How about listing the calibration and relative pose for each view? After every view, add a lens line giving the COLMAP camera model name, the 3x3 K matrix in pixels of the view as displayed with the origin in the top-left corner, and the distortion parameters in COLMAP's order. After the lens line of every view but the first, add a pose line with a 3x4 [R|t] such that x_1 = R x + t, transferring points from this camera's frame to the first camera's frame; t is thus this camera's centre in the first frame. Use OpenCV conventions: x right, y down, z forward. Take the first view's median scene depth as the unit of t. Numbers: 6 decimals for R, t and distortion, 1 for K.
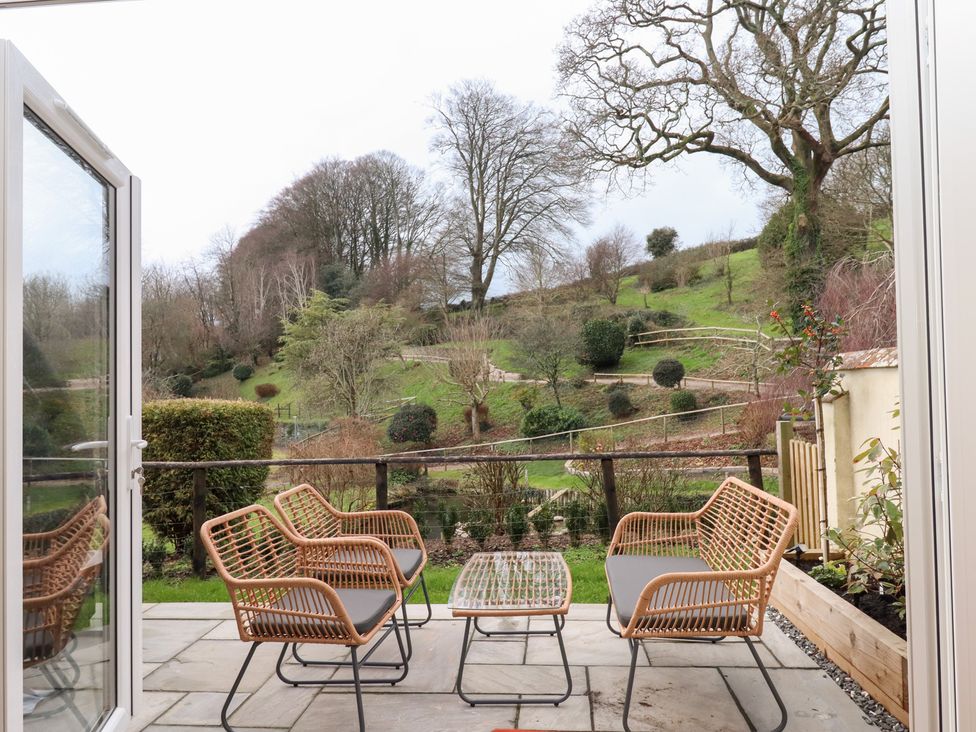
lens RADIAL K [[659.7, 0, 506.6], [0, 659.7, 364.4], [0, 0, 1]] dist [0.000648, -0.002331]
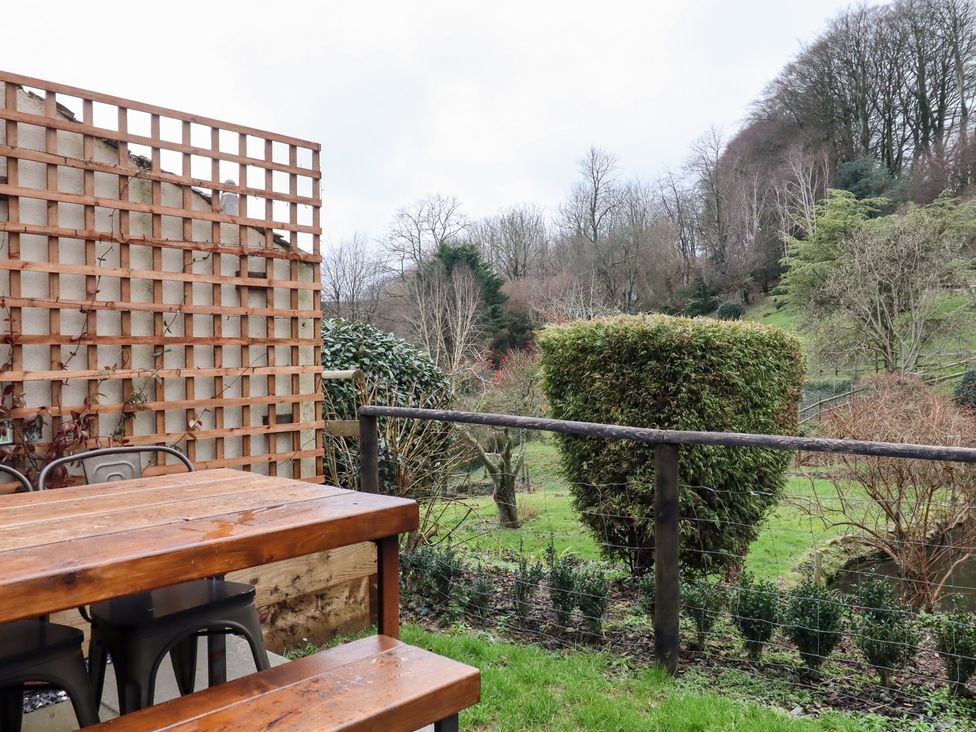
lens RADIAL K [[659.7, 0, 506.6], [0, 659.7, 364.4], [0, 0, 1]] dist [0.000648, -0.002331]
pose [[0.768294, 0.025844, -0.639575, -0.108528], [0.009072, 0.998645, 0.051251, 0.032387], [0.640032, -0.045178, 0.767019, 0.243248]]
